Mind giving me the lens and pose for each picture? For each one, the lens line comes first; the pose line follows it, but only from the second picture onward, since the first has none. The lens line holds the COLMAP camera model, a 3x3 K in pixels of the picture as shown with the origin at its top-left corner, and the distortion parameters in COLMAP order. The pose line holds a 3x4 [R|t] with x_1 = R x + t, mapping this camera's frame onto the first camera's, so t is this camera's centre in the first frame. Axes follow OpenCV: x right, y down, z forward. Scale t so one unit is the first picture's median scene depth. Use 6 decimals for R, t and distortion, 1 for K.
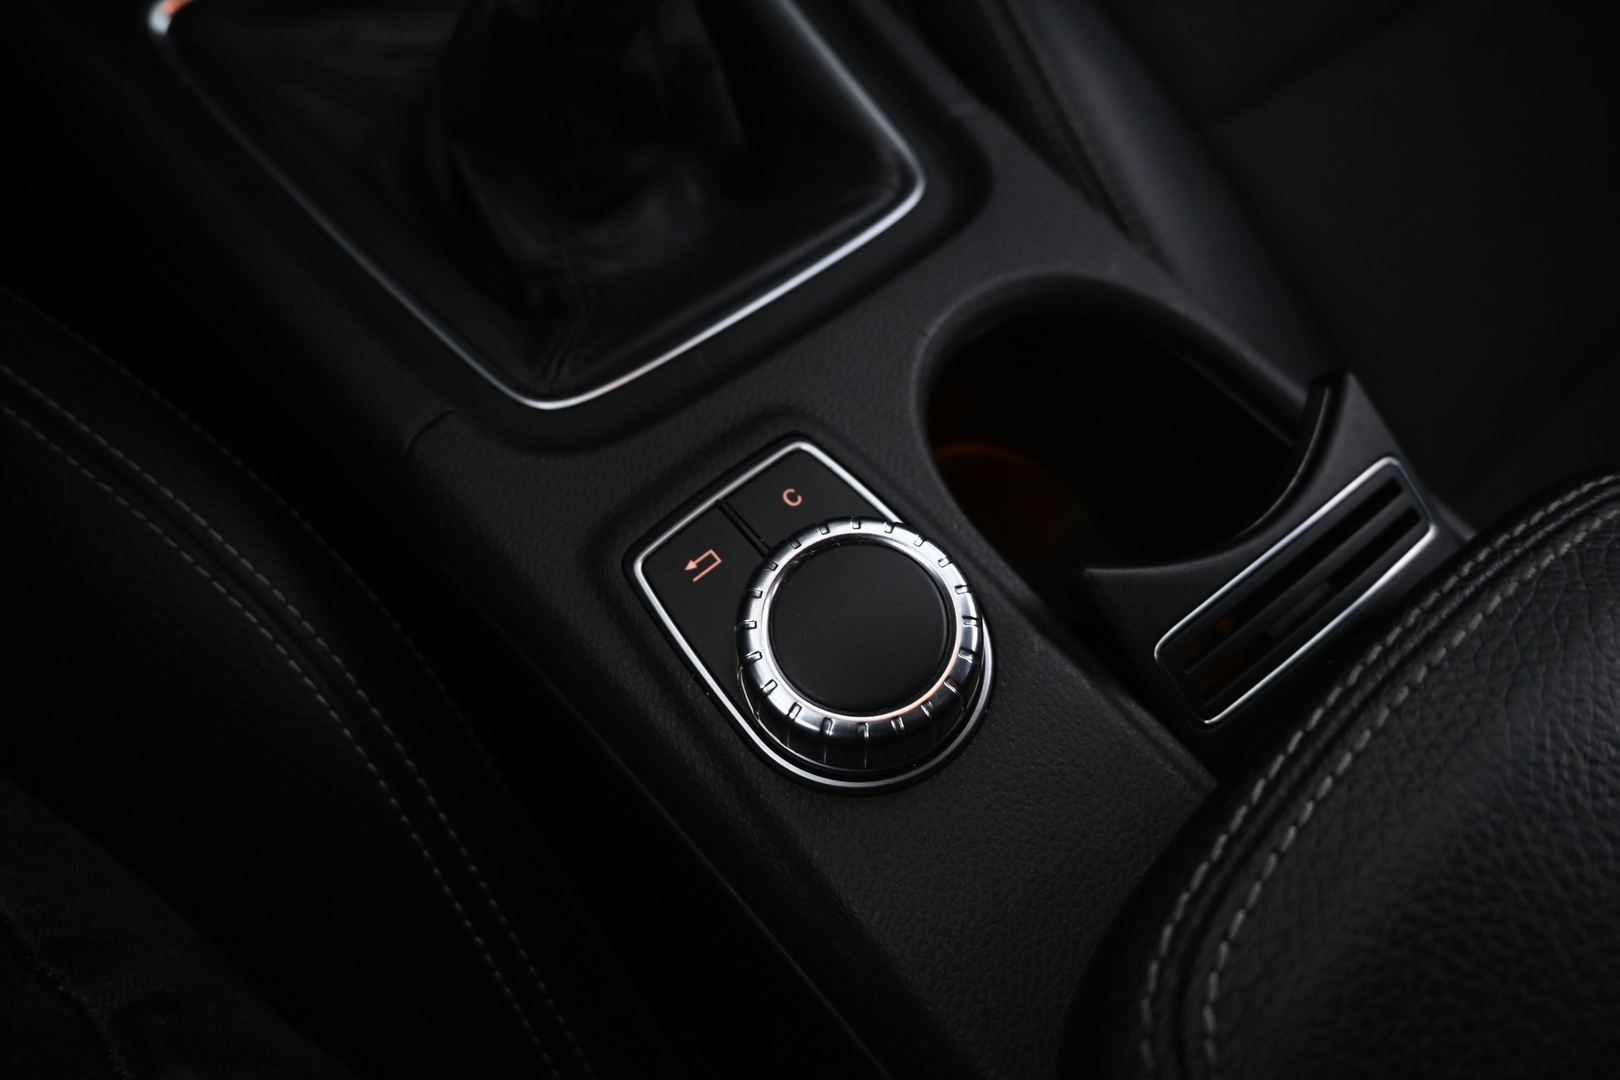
lens RADIAL K [[1125.7, 0, 810.9], [0, 1125.7, 537.7], [0, 0, 1]] dist [-0.004211, 0.002908]
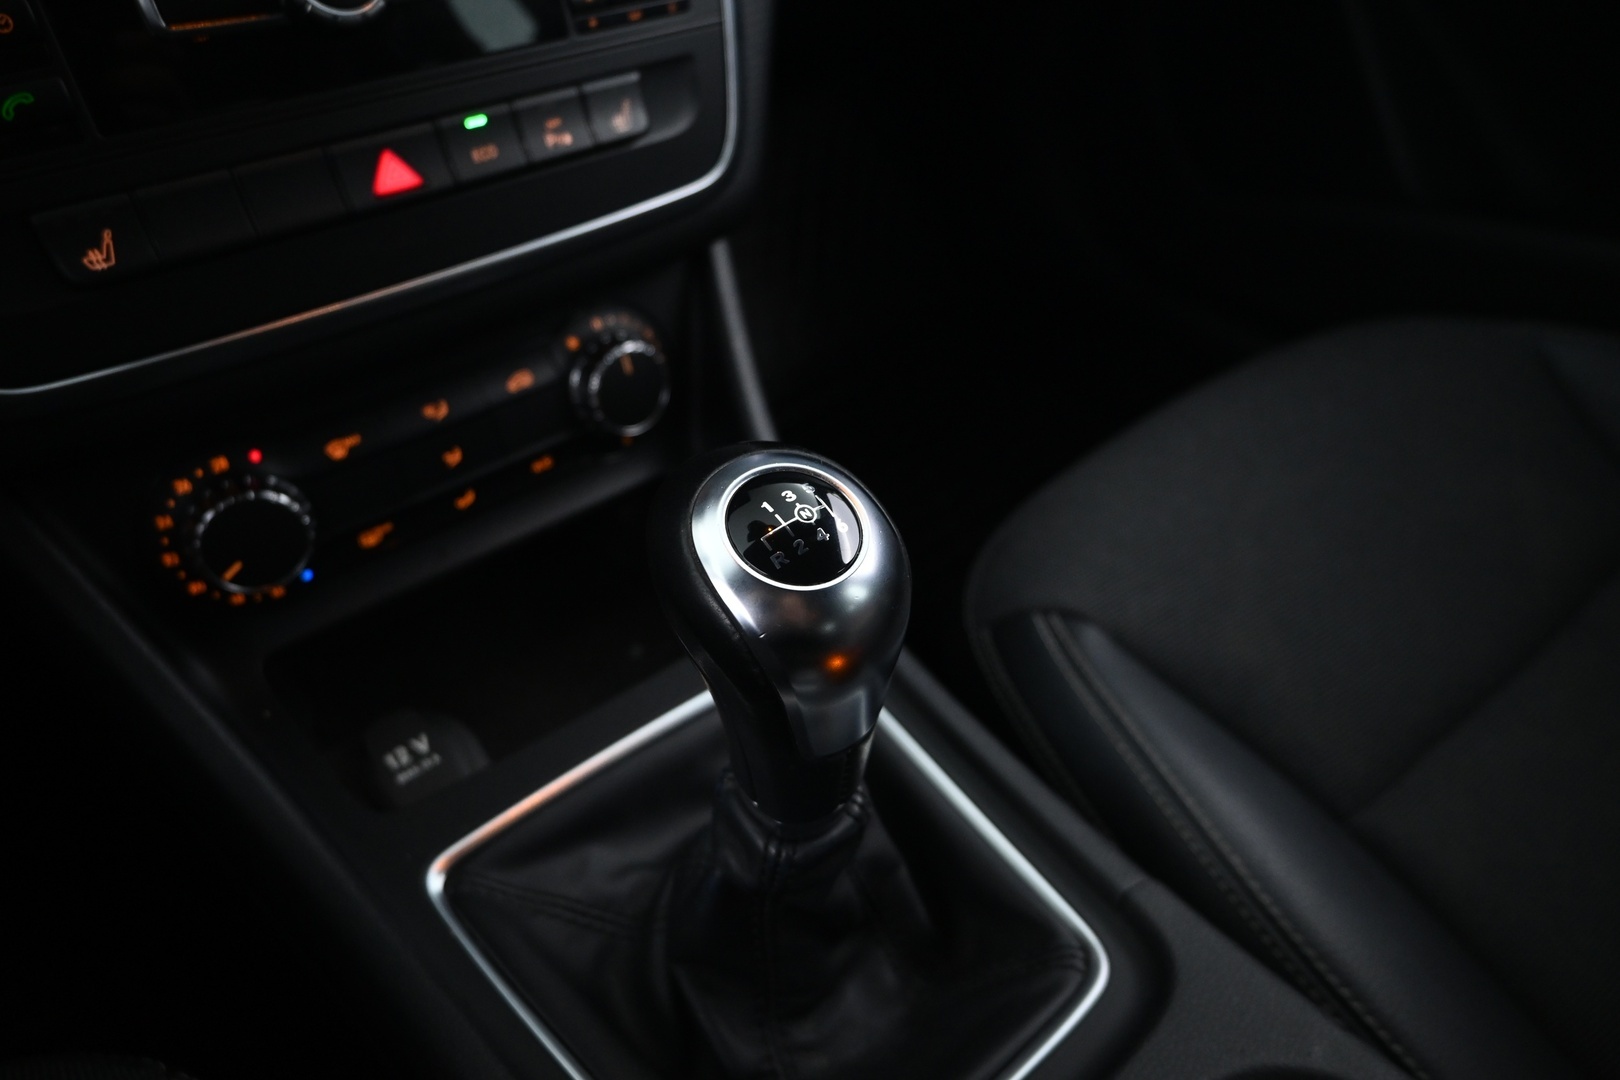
lens RADIAL K [[1125.7, 0, 809.8], [0, 1125.7, 540.2], [0, 0, 1]] dist [-0.004211, 0.002908]
pose [[0.989555, -0.112977, -0.089536, -0.036765], [0.061321, 0.892016, -0.447826, -0.208097], [0.130462, 0.437658, 0.889627, -0.152192]]
